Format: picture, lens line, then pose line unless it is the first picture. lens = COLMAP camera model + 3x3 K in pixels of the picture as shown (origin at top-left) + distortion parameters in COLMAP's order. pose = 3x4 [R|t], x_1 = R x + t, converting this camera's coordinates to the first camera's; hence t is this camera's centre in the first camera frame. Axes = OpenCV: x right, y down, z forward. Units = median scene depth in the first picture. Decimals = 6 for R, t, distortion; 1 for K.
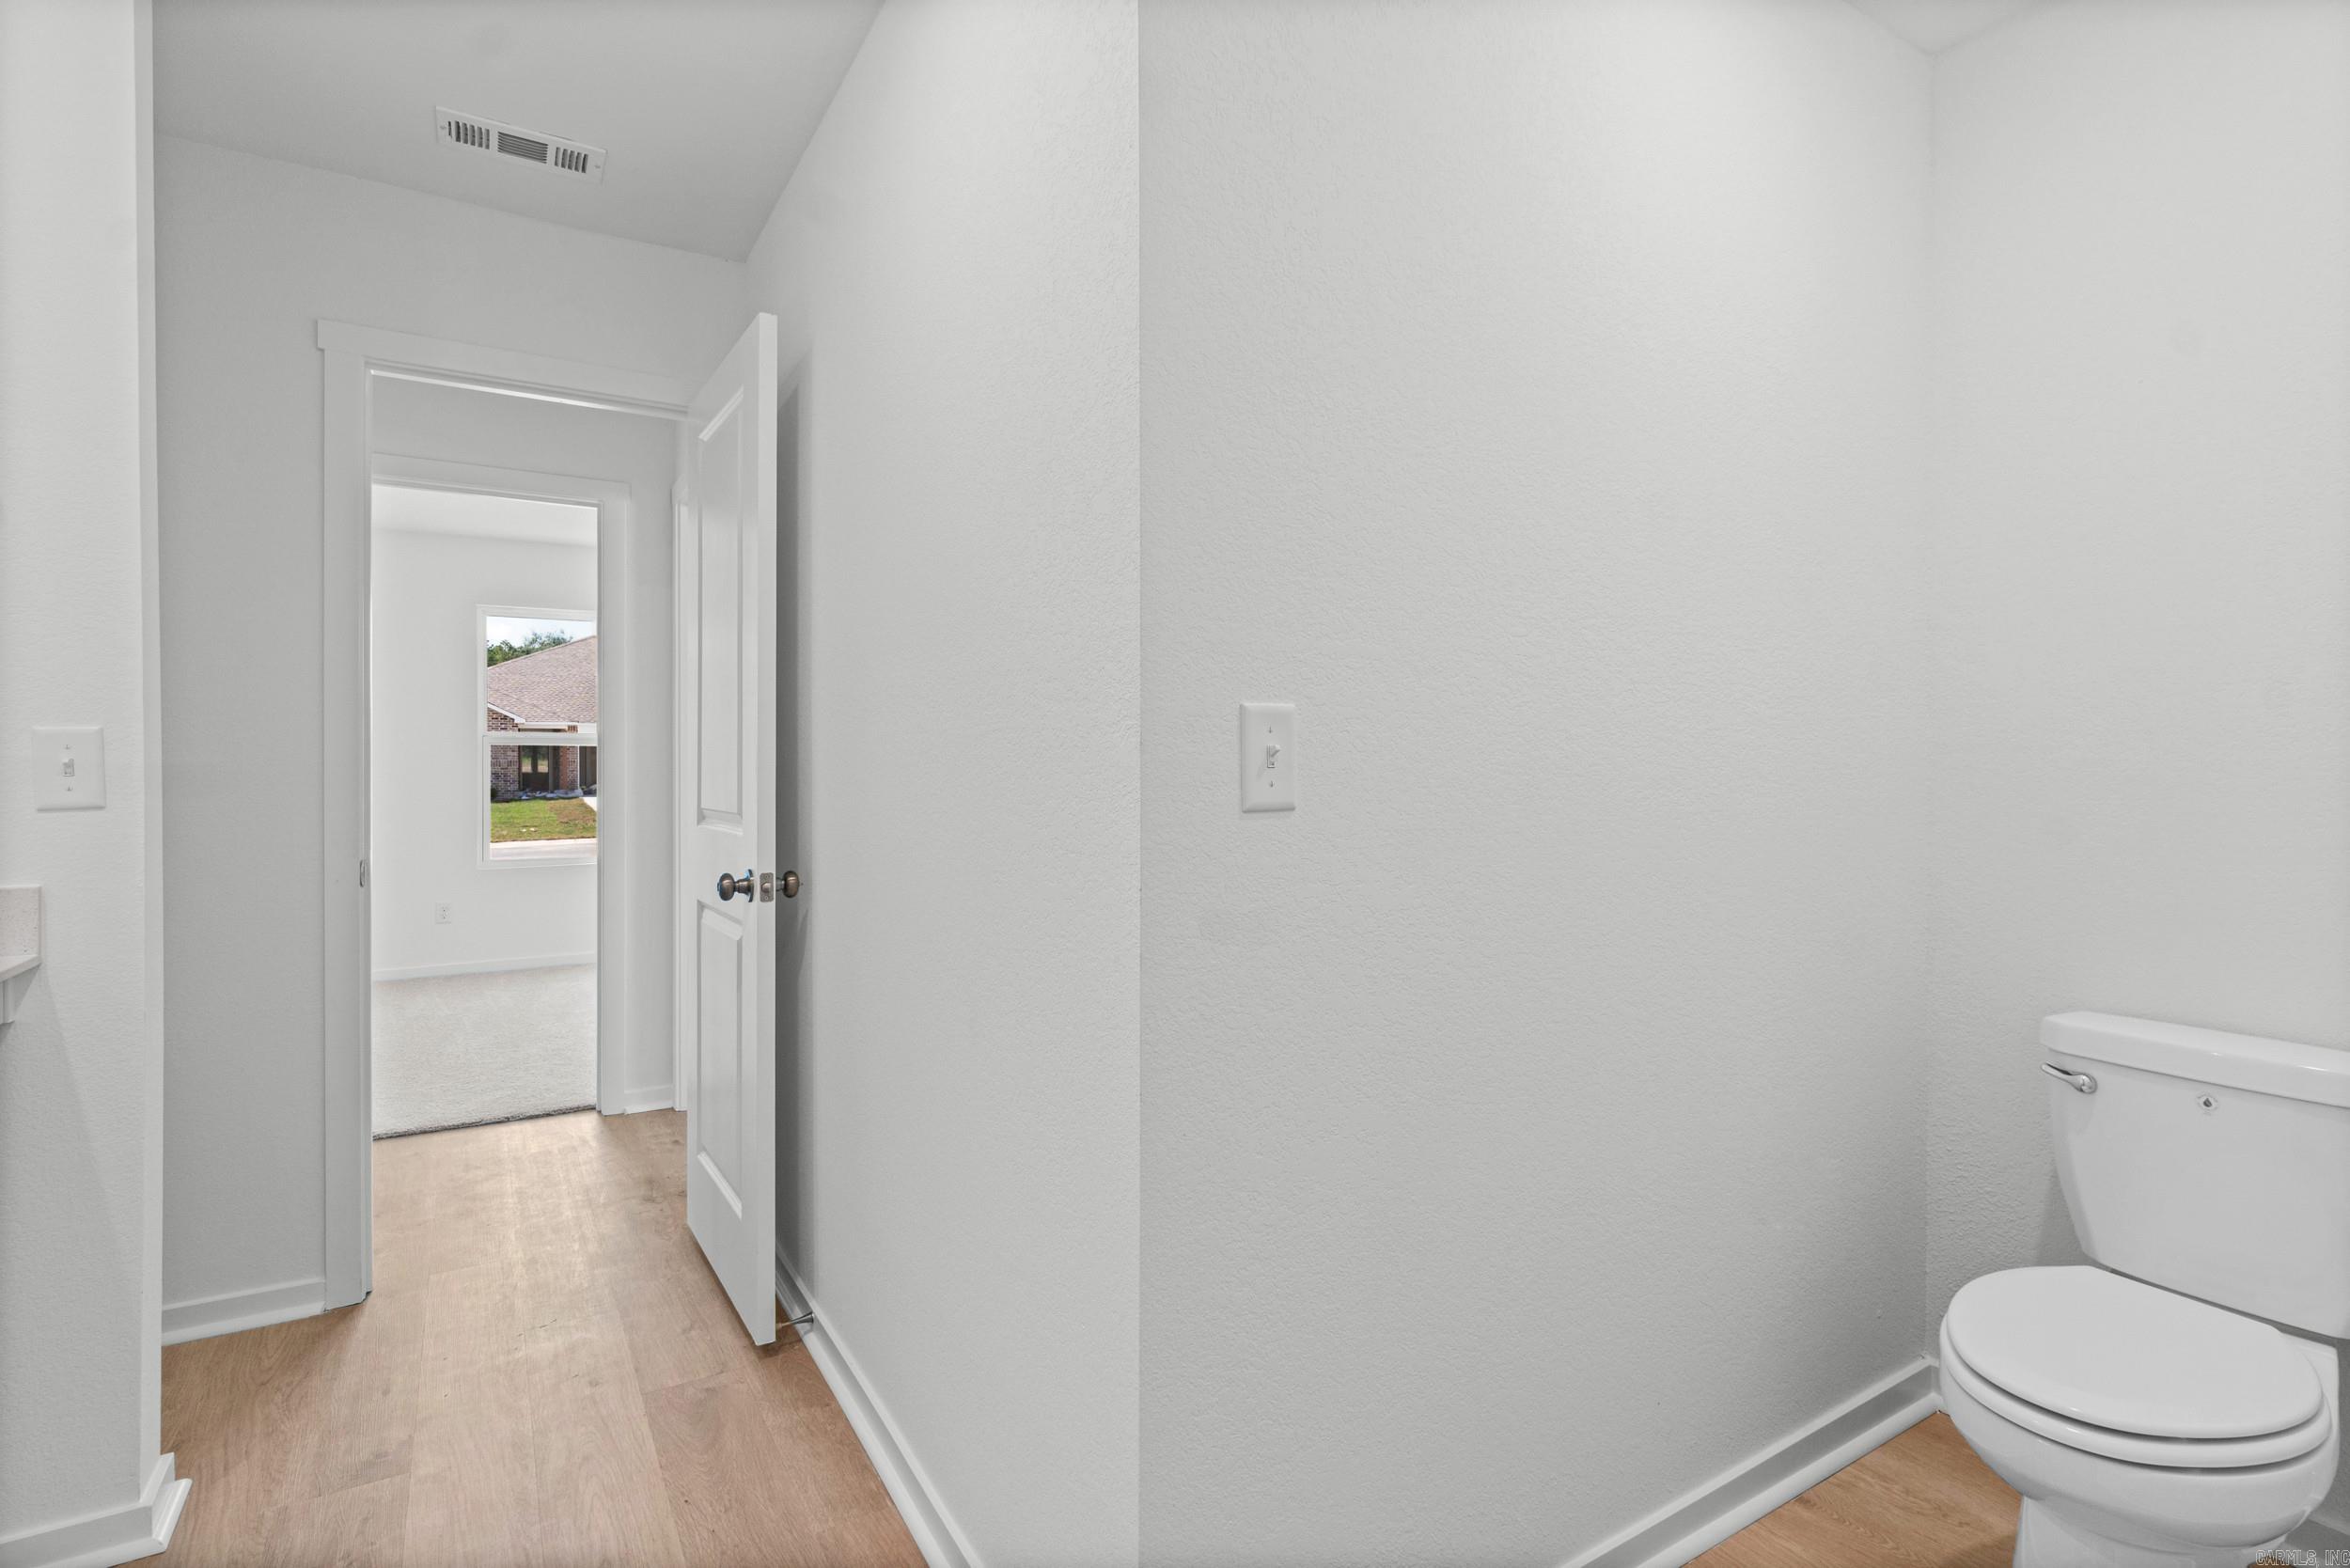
lens RADIAL K [[1106.8, 0, 1119.5], [0, 1106.8, 760.9], [0, 0, 1]] dist [-0.000812, 0.000907]
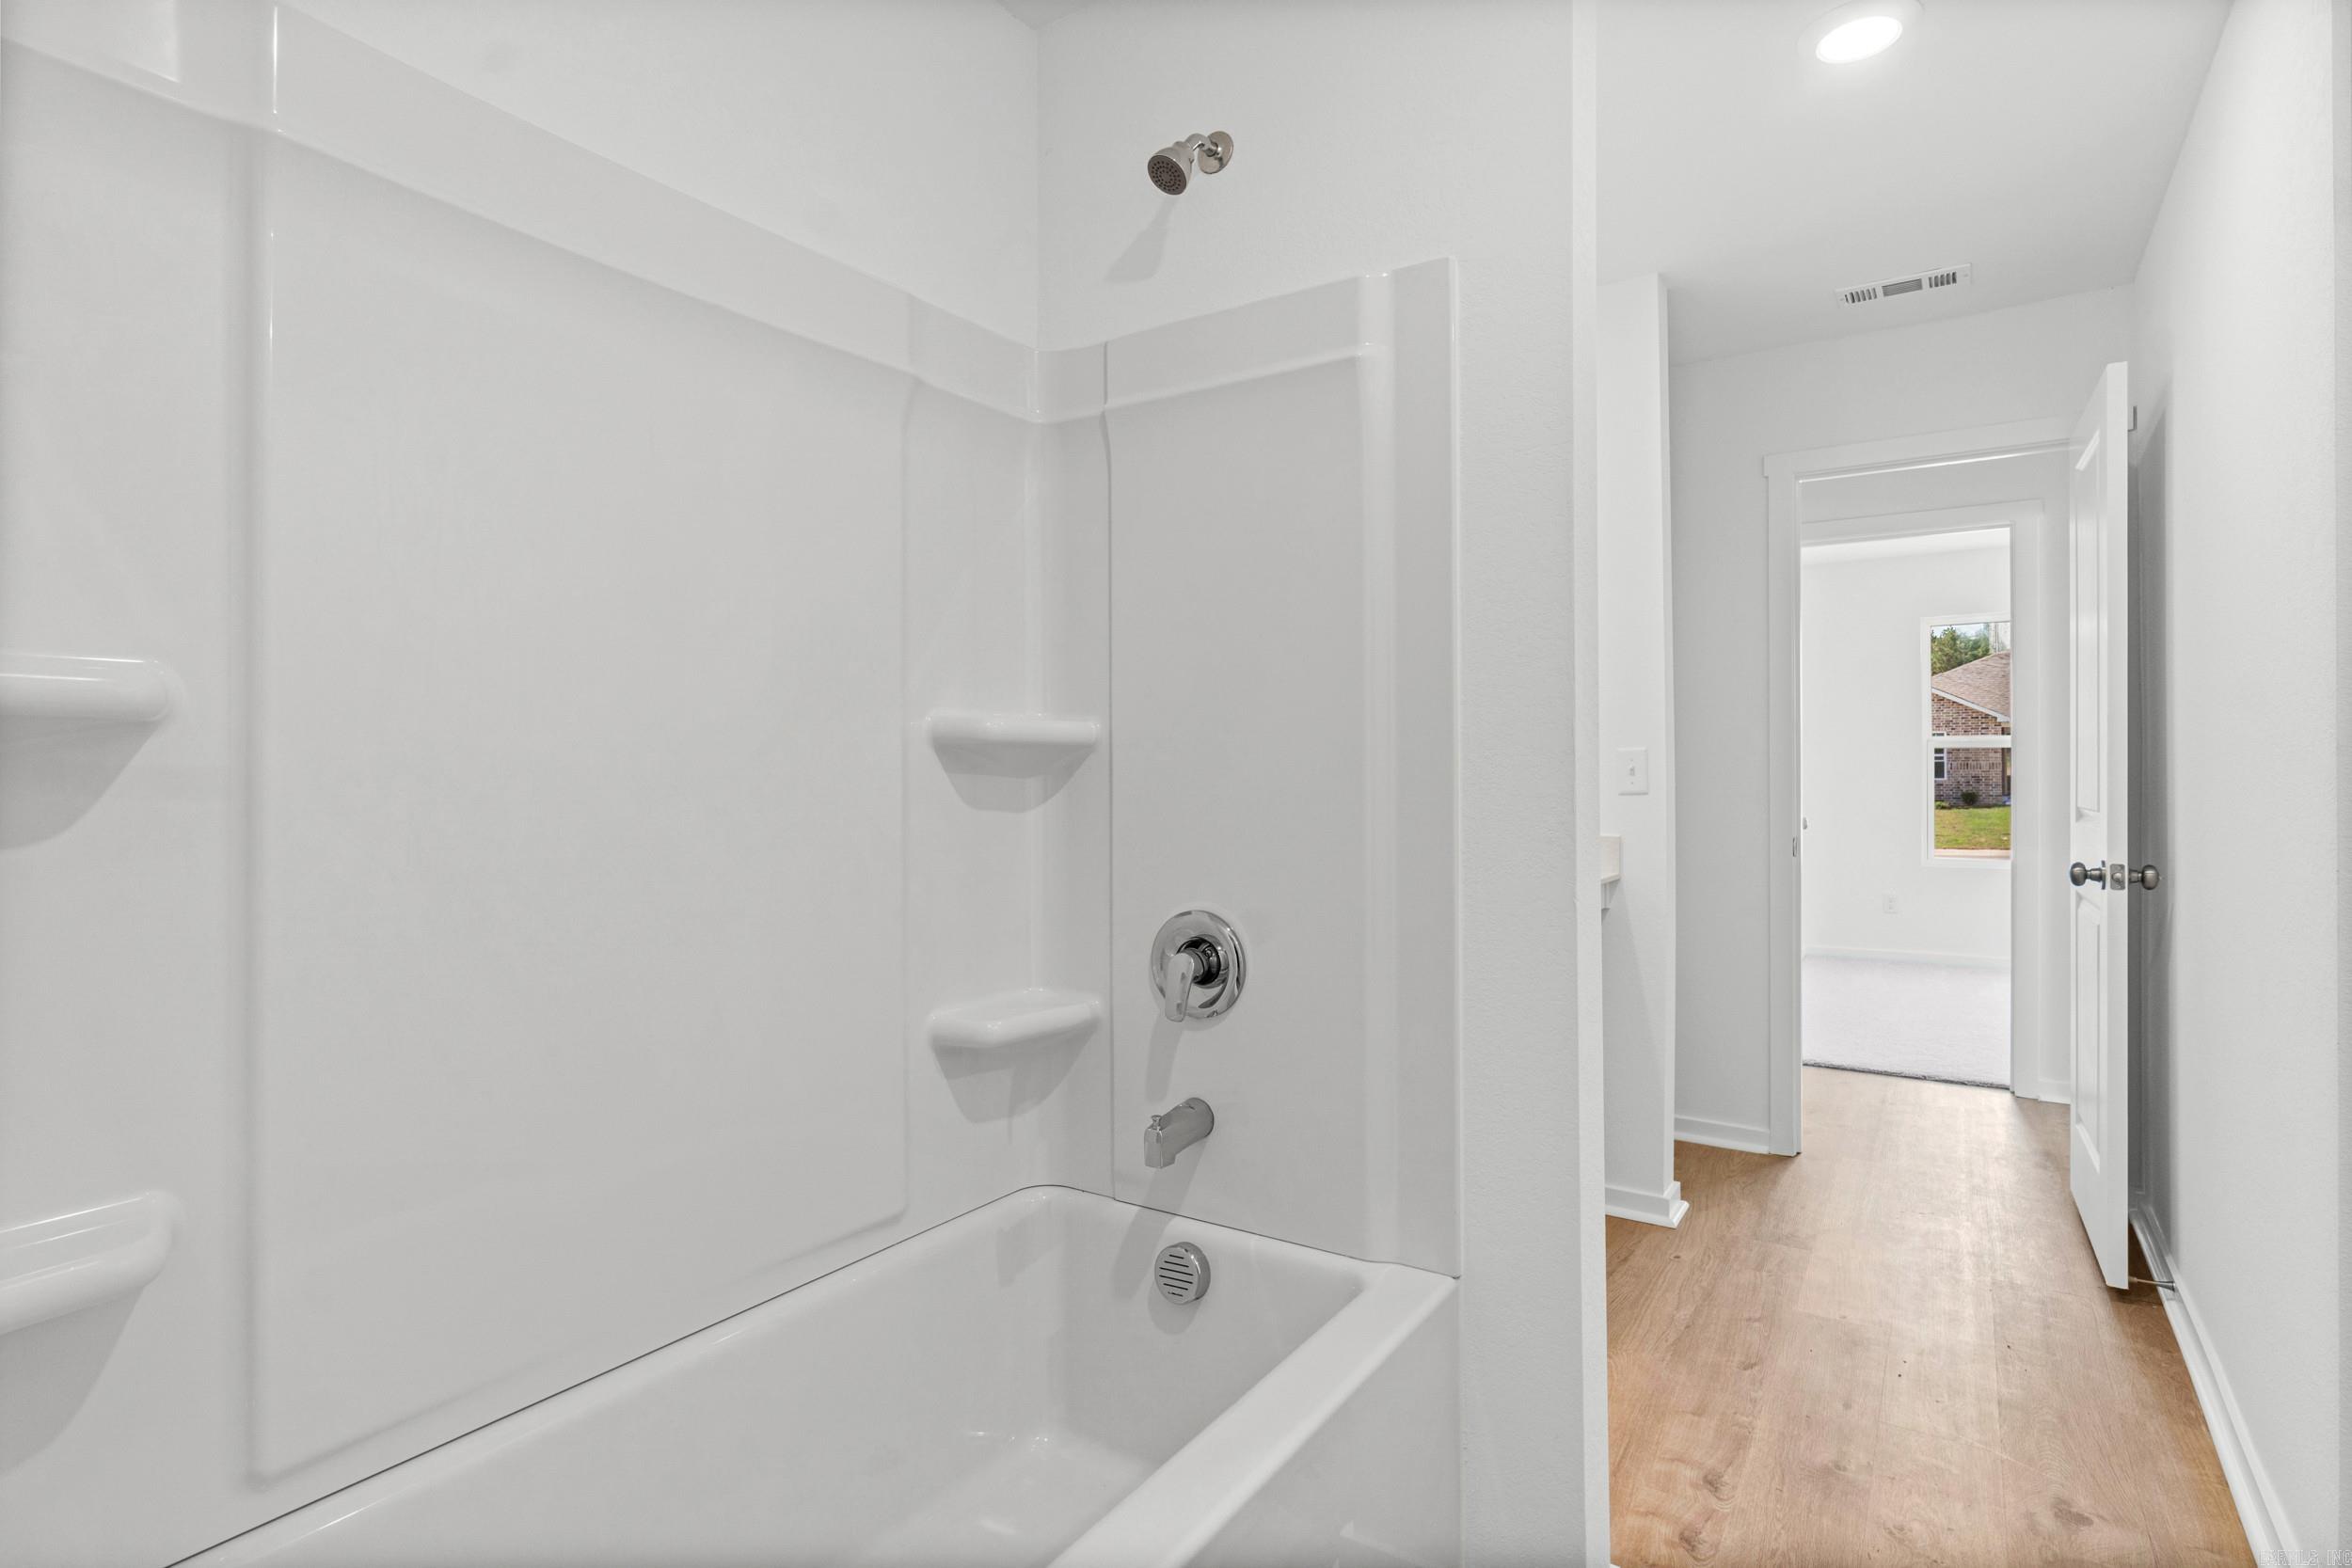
lens RADIAL K [[1188.7, 0, 1173.6], [0, 1188.7, 776.8], [0, 0, 1]] dist [-0.006147, 0.002983]
pose [[0.436880, 0.005373, -0.899504, 0.327284], [0.004831, 0.999954, 0.008319, -0.001074], [0.899507, -0.007980, 0.436834, -0.361571]]
